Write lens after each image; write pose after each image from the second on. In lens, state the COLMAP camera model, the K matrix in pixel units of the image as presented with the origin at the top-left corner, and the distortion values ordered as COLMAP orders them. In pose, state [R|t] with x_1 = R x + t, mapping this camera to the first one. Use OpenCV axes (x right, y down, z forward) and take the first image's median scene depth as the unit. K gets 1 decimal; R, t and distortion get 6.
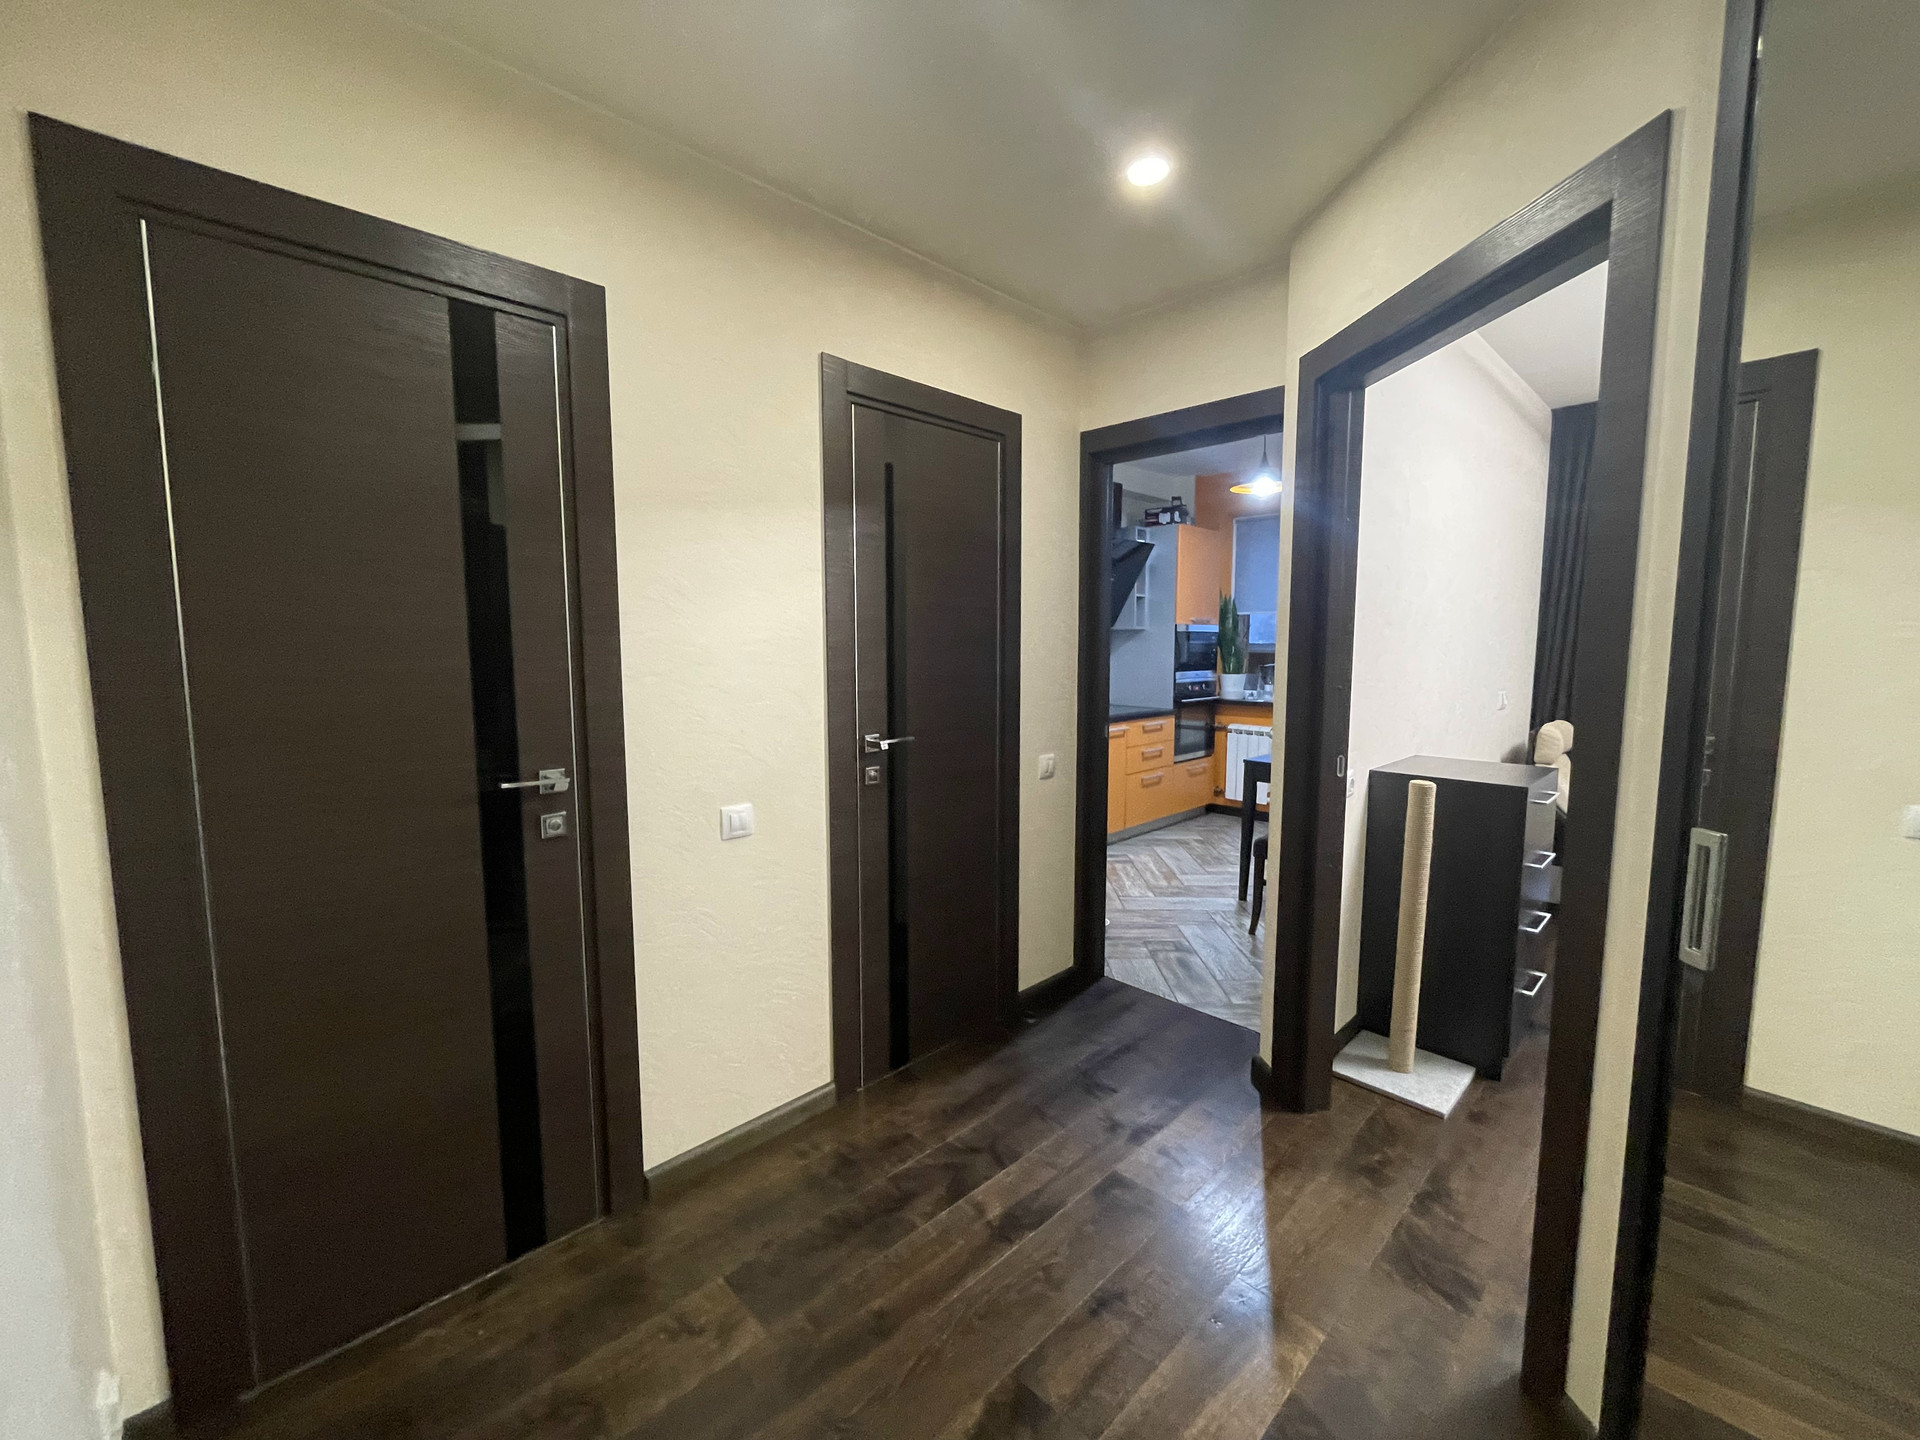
lens RADIAL K [[783.2, 0, 957.2], [0, 783.2, 713.5], [0, 0, 1]] dist [-0.003232, 0.000064]
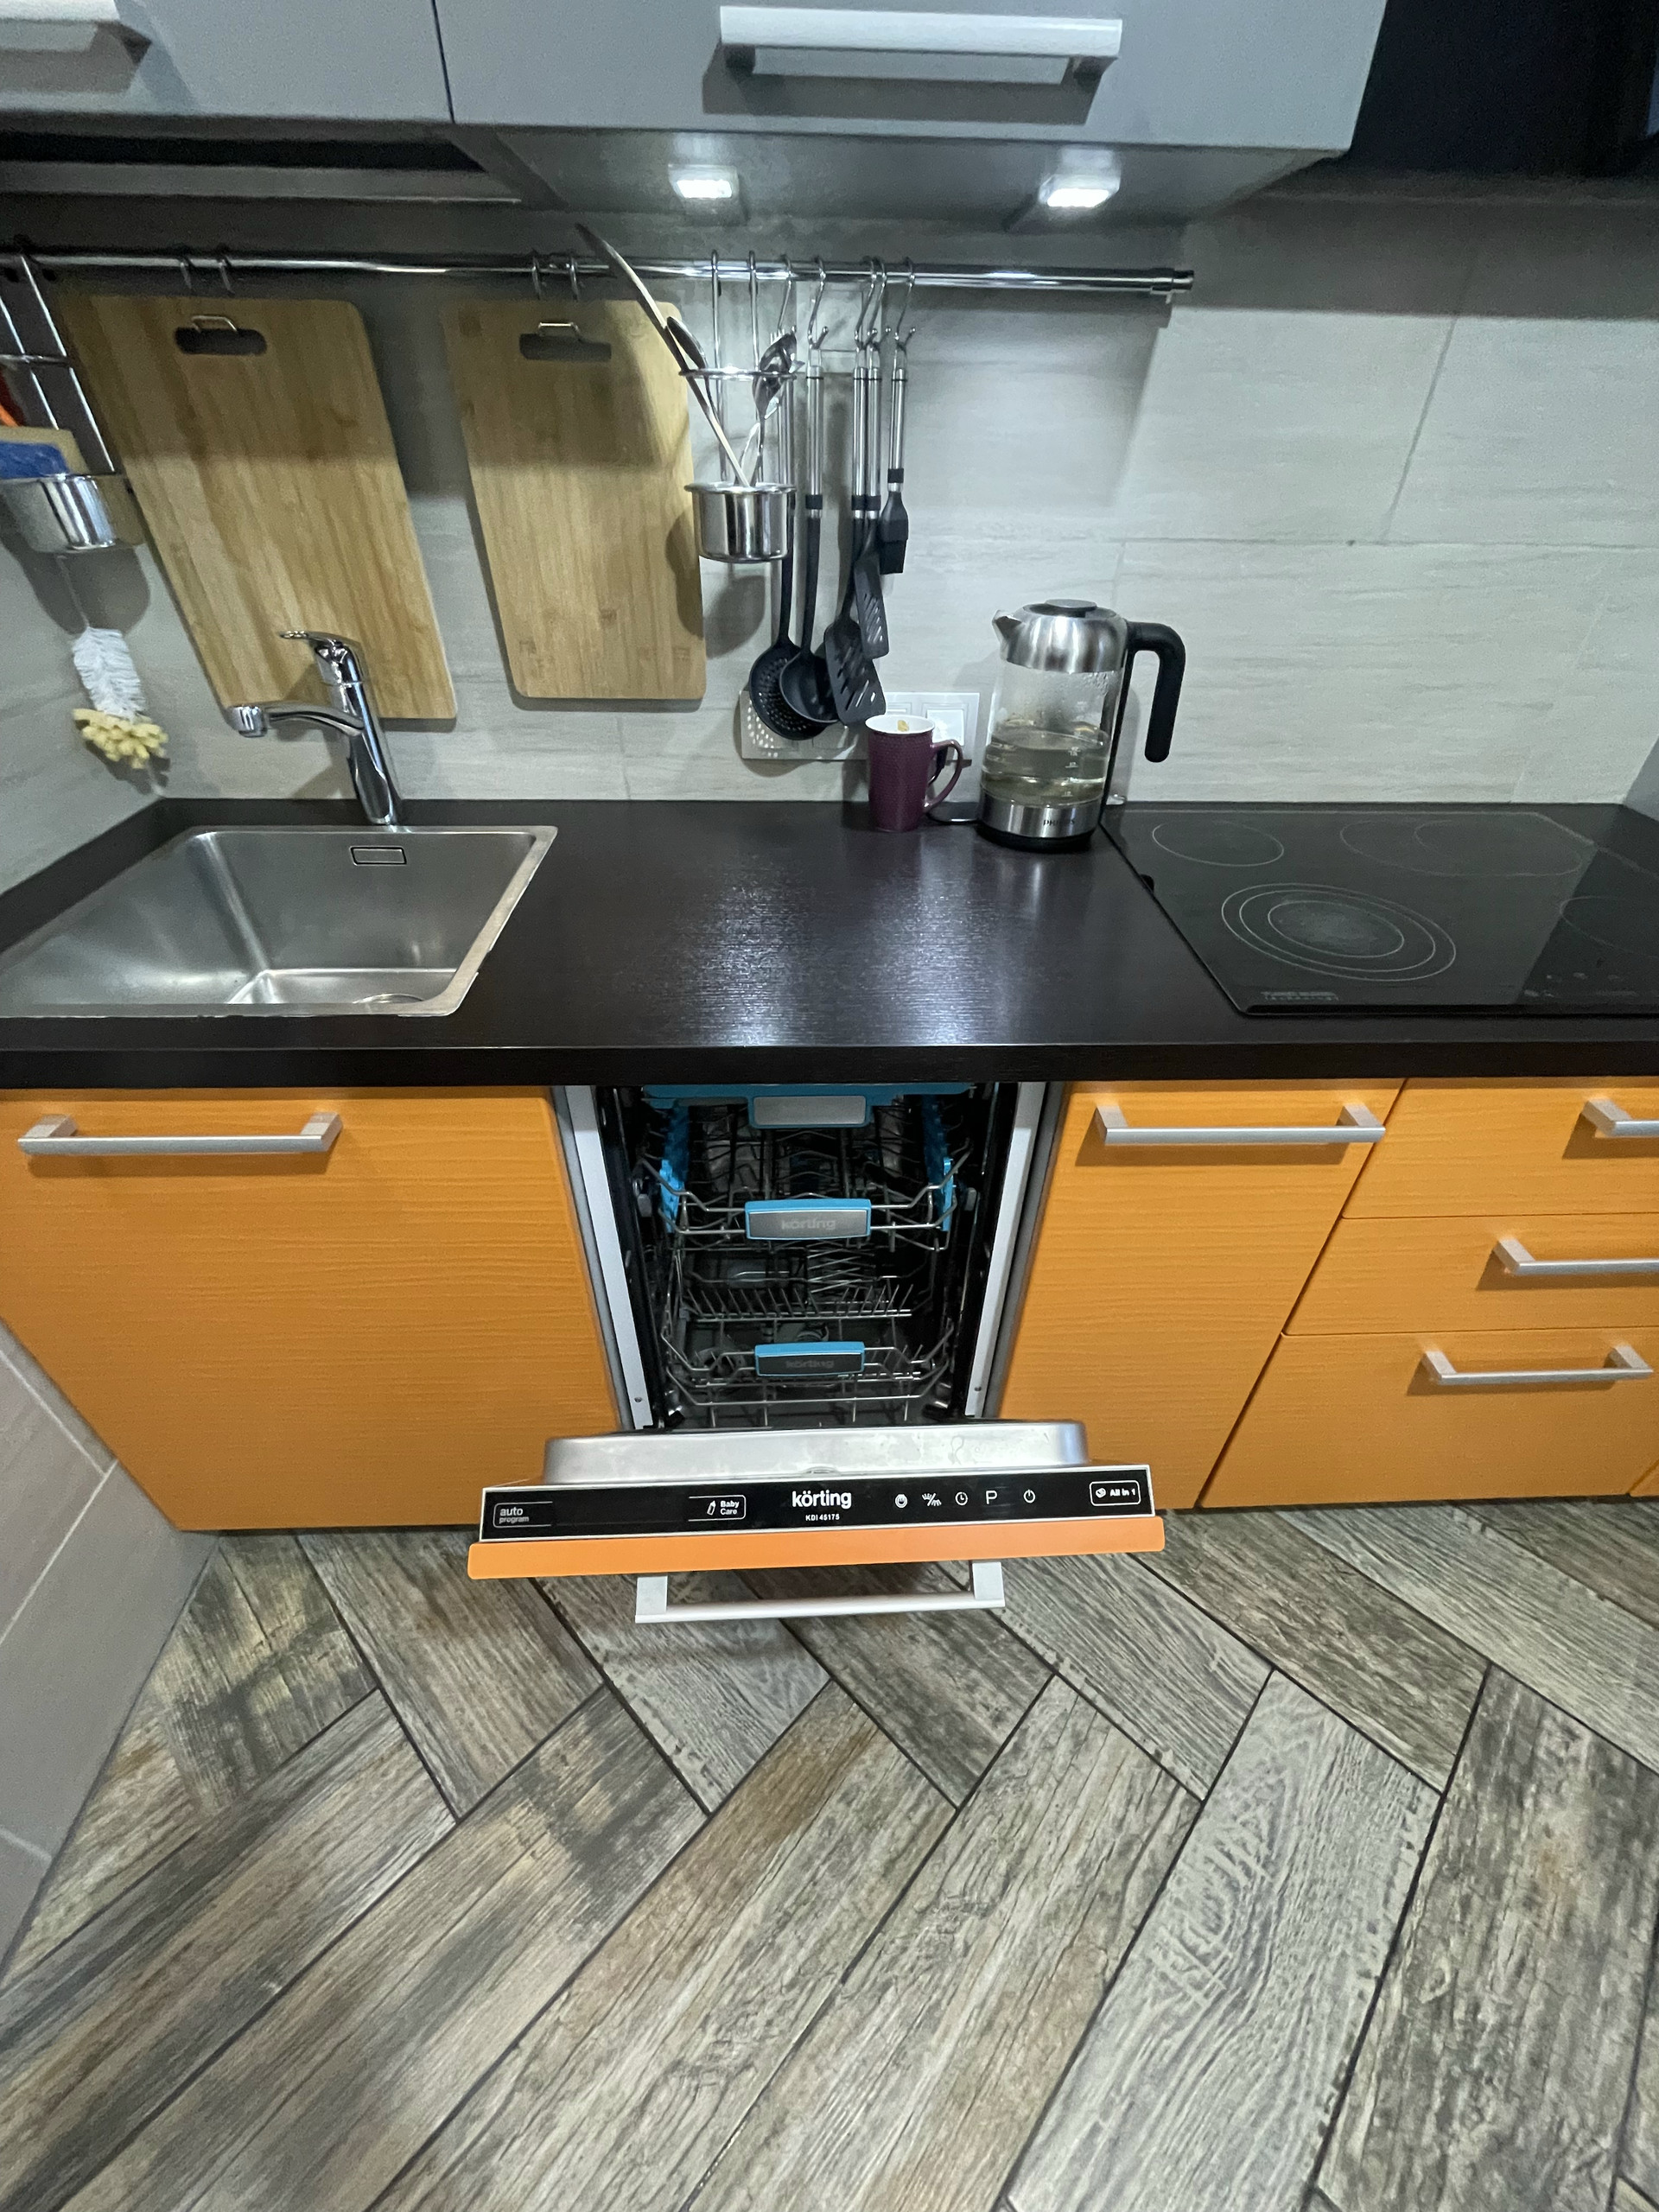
lens RADIAL K [[902.3, 0, 832.8], [0, 902.3, 1105.3], [0, 0, 1]] dist [-0.003232, 0.000064]
pose [[0.740435, 0.412380, -0.530753, 0.403603], [-0.076831, 0.836414, 0.542686, -0.107896], [0.667722, -0.361045, 0.650994, 1.467126]]
